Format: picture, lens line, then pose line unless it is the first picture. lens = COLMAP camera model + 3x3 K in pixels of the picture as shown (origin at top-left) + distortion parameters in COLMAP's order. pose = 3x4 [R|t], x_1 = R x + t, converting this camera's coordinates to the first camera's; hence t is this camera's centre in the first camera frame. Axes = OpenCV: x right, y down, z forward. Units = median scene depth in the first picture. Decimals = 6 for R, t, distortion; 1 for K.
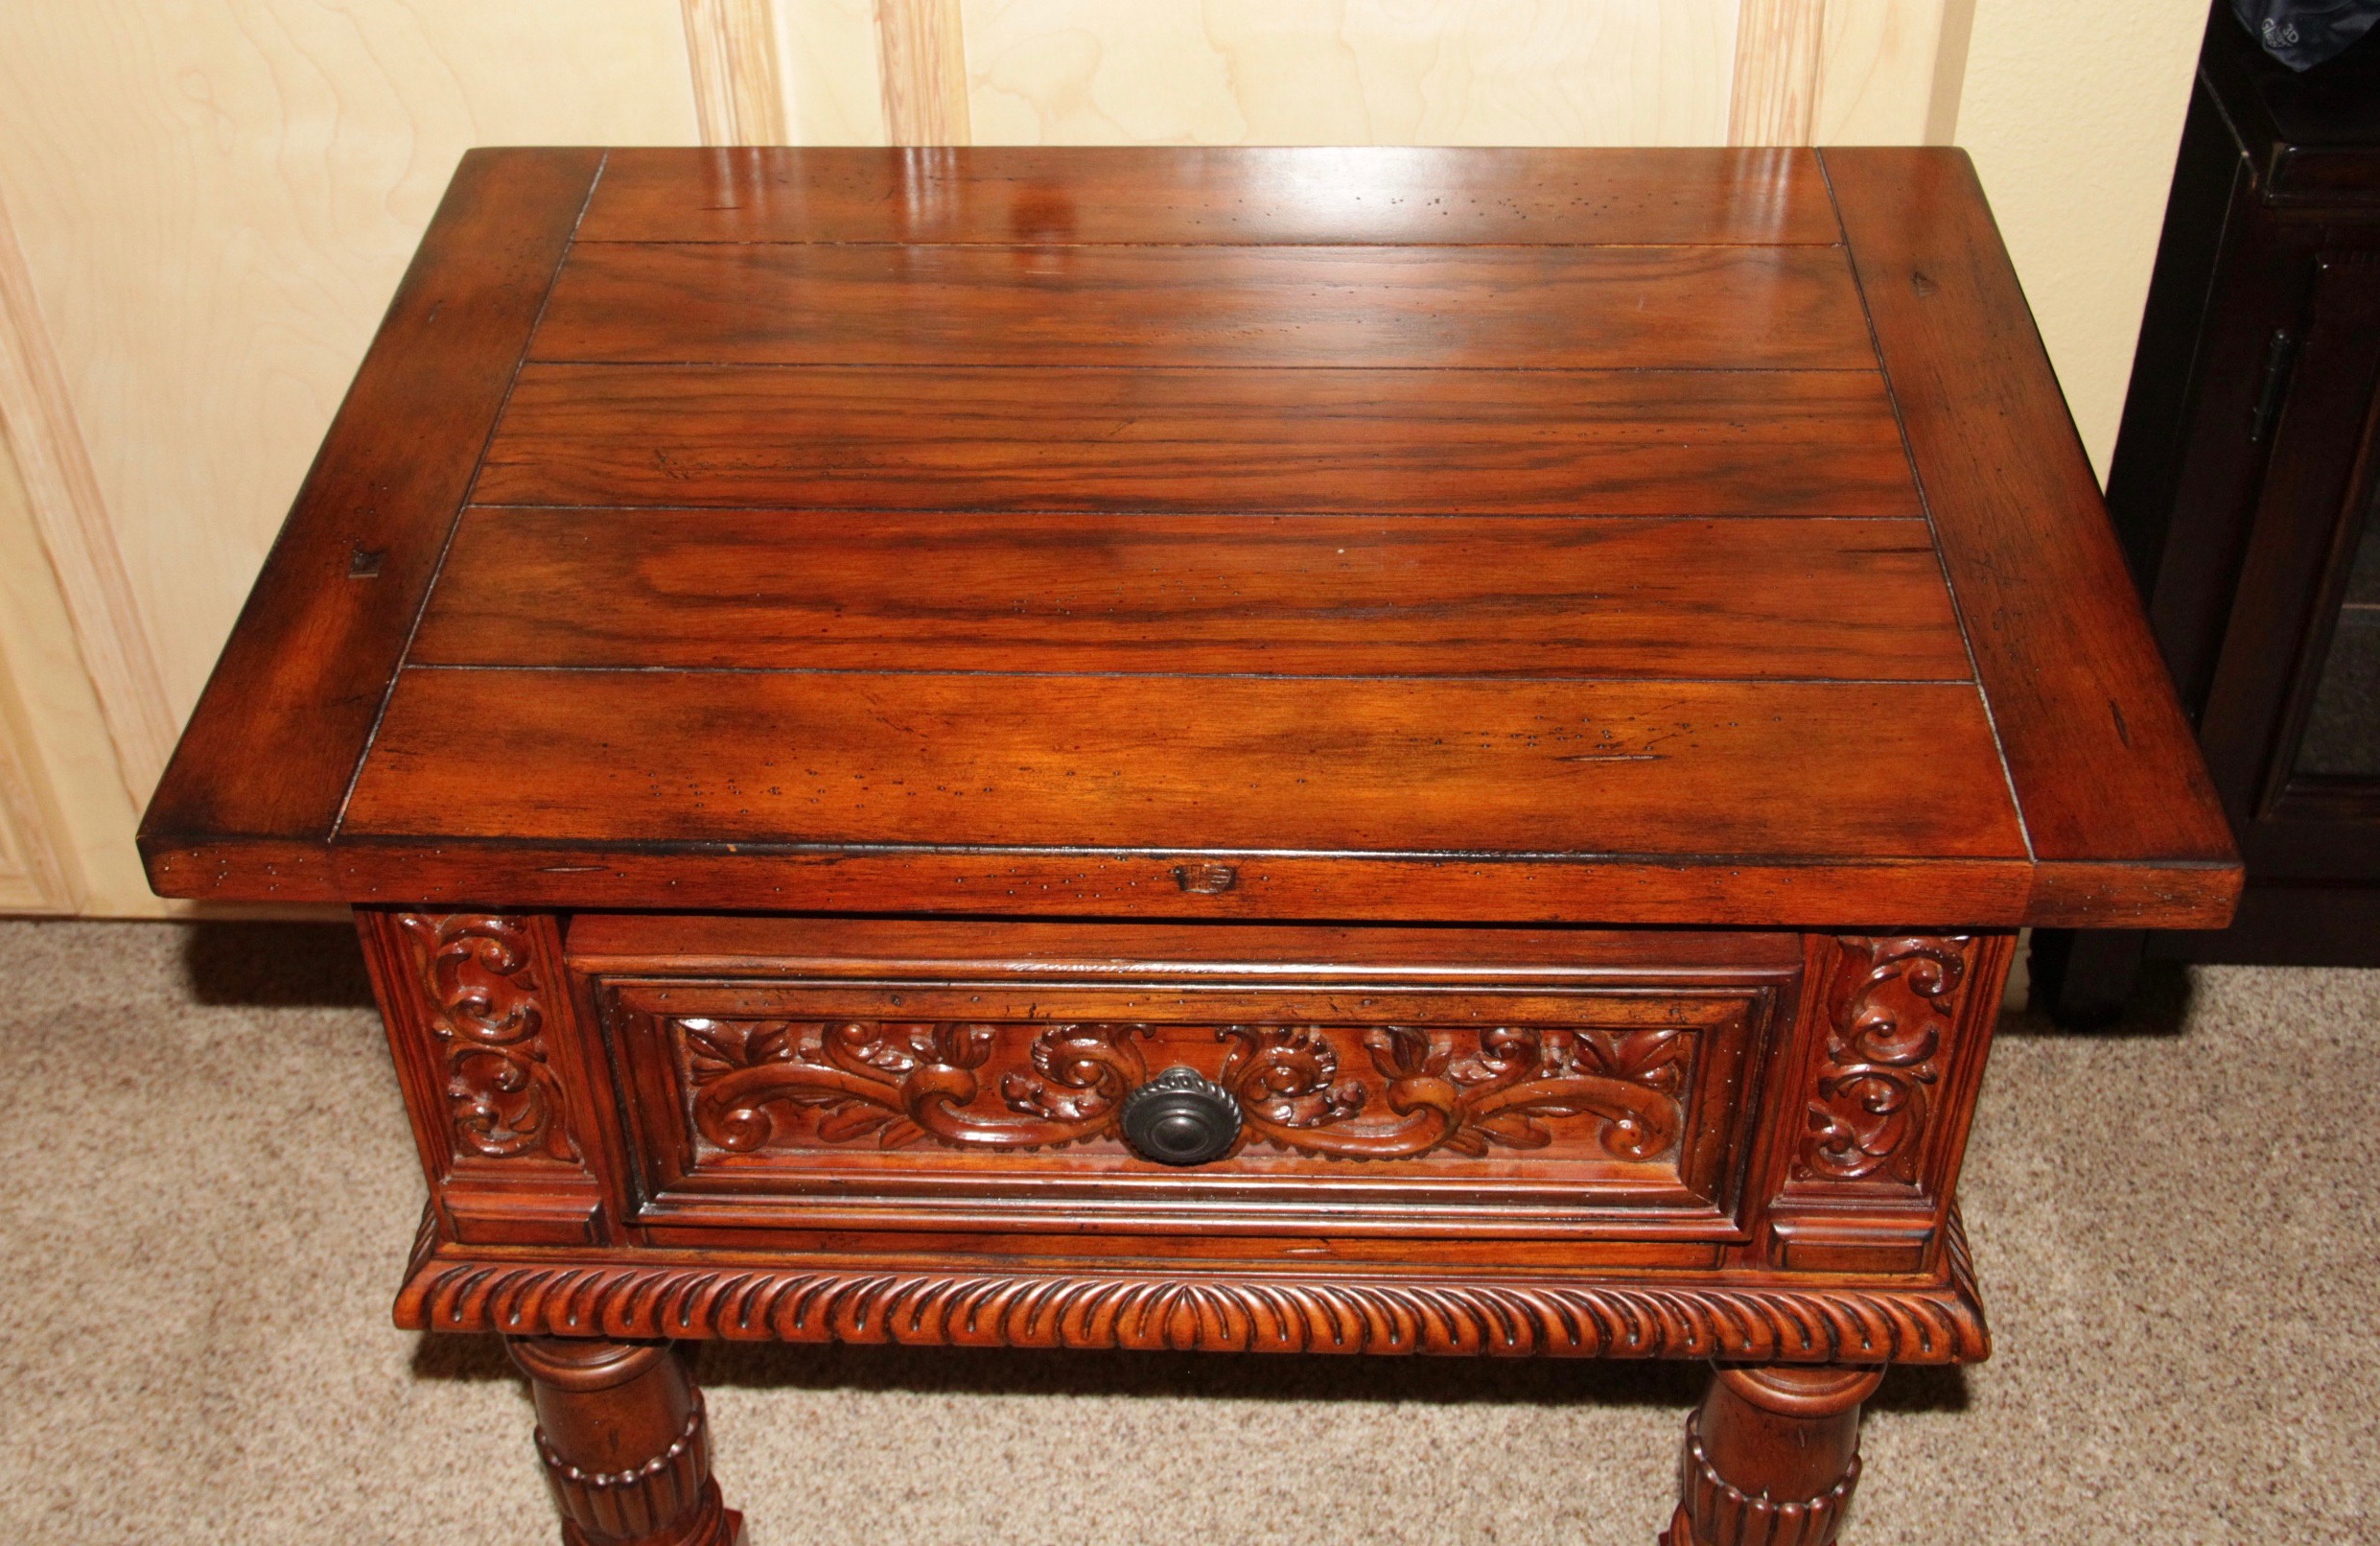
lens RADIAL K [[2751.8, 0, 1131.0], [0, 2751.8, 665.8], [0, 0, 1]] dist [0.055079, 0.000000]
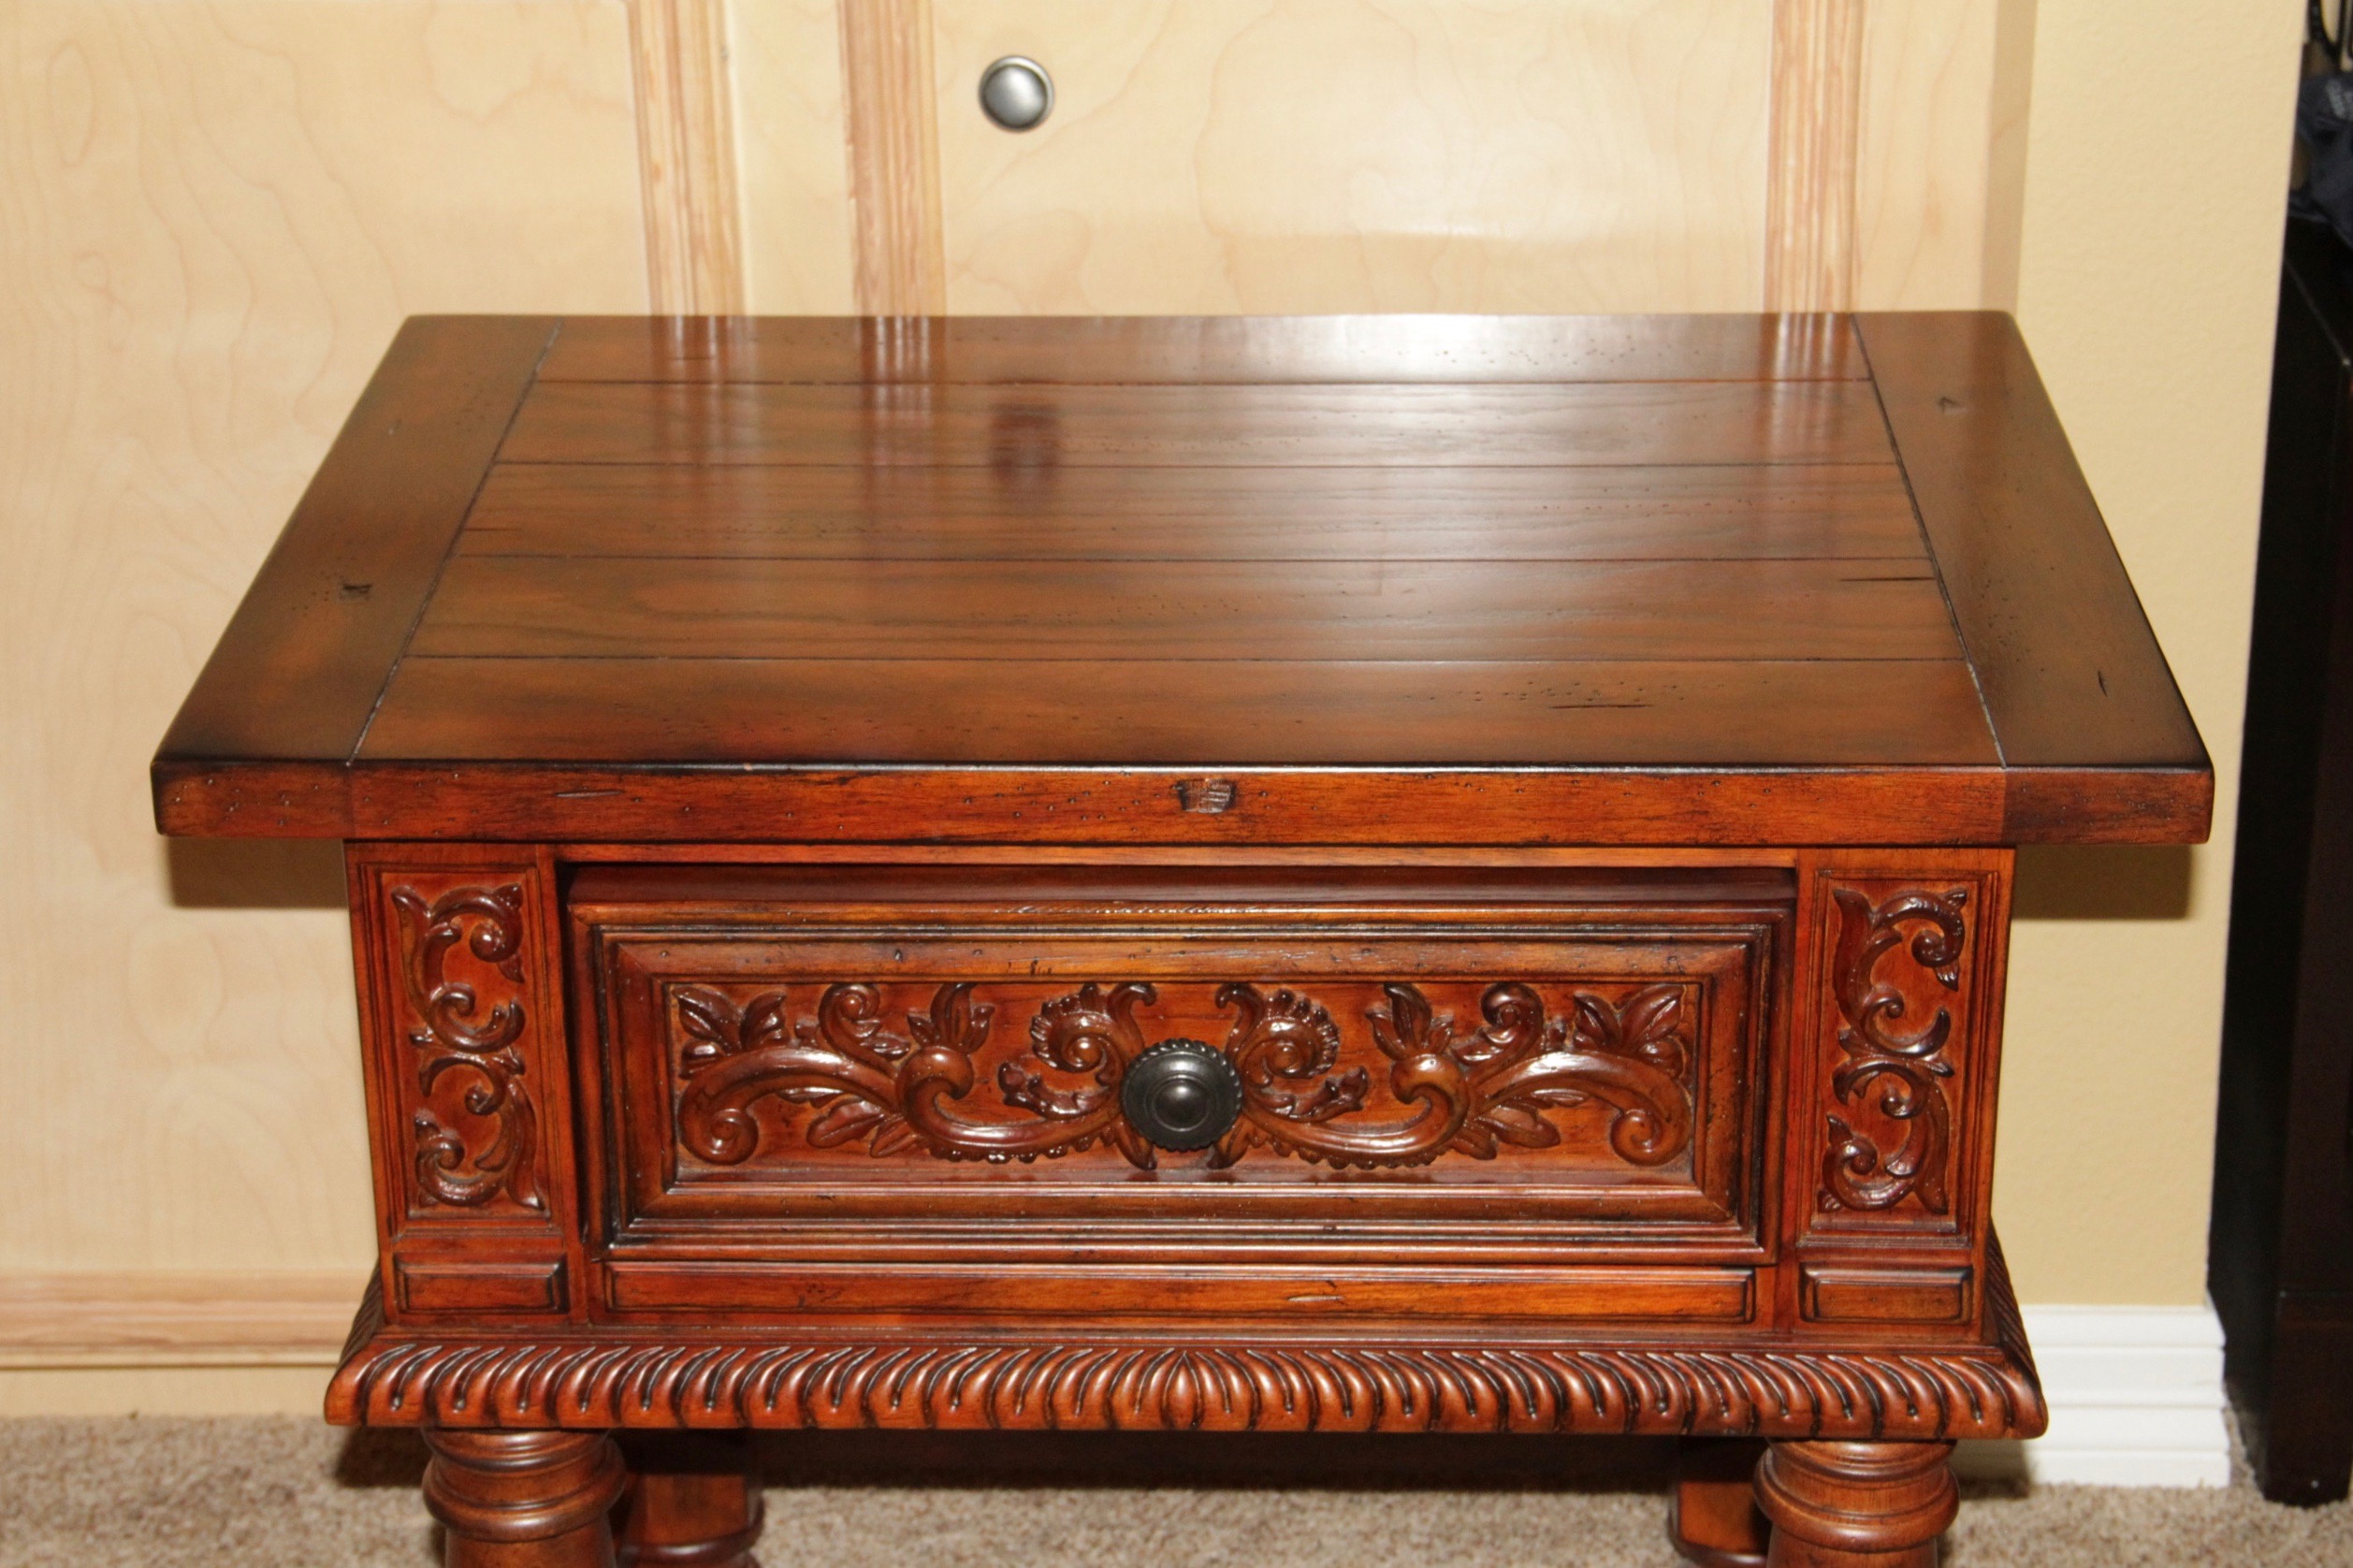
lens RADIAL K [[4564.4, 0, 1106.2], [0, 4564.4, 783.9], [0, 0, 1]] dist [0.351335, 0.000000]
pose [[0.999924, 0.004373, 0.011548, -0.026450], [-0.001293, 0.967116, -0.254332, 0.445094], [-0.012280, 0.254298, 0.967048, -0.574985]]
